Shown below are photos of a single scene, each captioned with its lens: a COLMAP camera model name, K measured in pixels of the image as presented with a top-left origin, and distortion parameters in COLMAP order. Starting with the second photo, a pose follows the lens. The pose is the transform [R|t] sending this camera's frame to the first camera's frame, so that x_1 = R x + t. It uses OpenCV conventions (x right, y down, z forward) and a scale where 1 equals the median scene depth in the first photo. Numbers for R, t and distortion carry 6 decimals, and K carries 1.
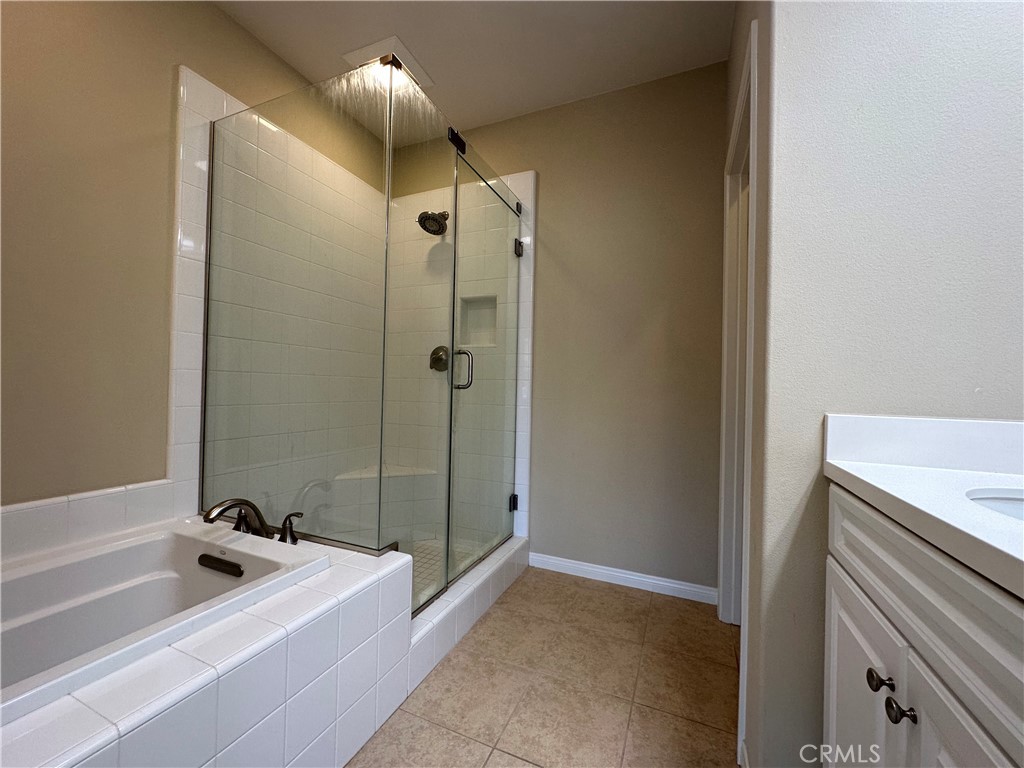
lens RADIAL K [[402.7, 0, 517.0], [0, 402.7, 384.4], [0, 0, 1]] dist [-0.001493, 0.000242]
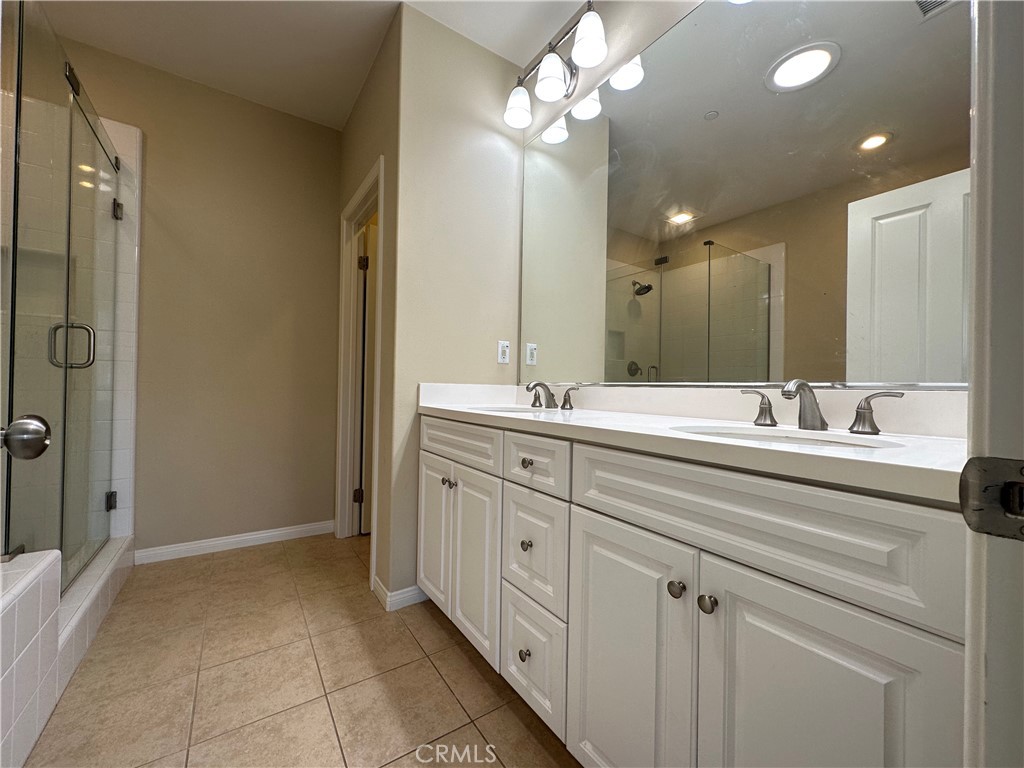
lens RADIAL K [[402.7, 0, 509.5], [0, 402.7, 381.7], [0, 0, 1]] dist [-0.001493, 0.000242]
pose [[0.538873, -0.001067, 0.842387, -0.342945], [-0.012867, 0.999872, 0.009498, 0.018724], [-0.842289, -0.015957, 0.538790, -0.240872]]
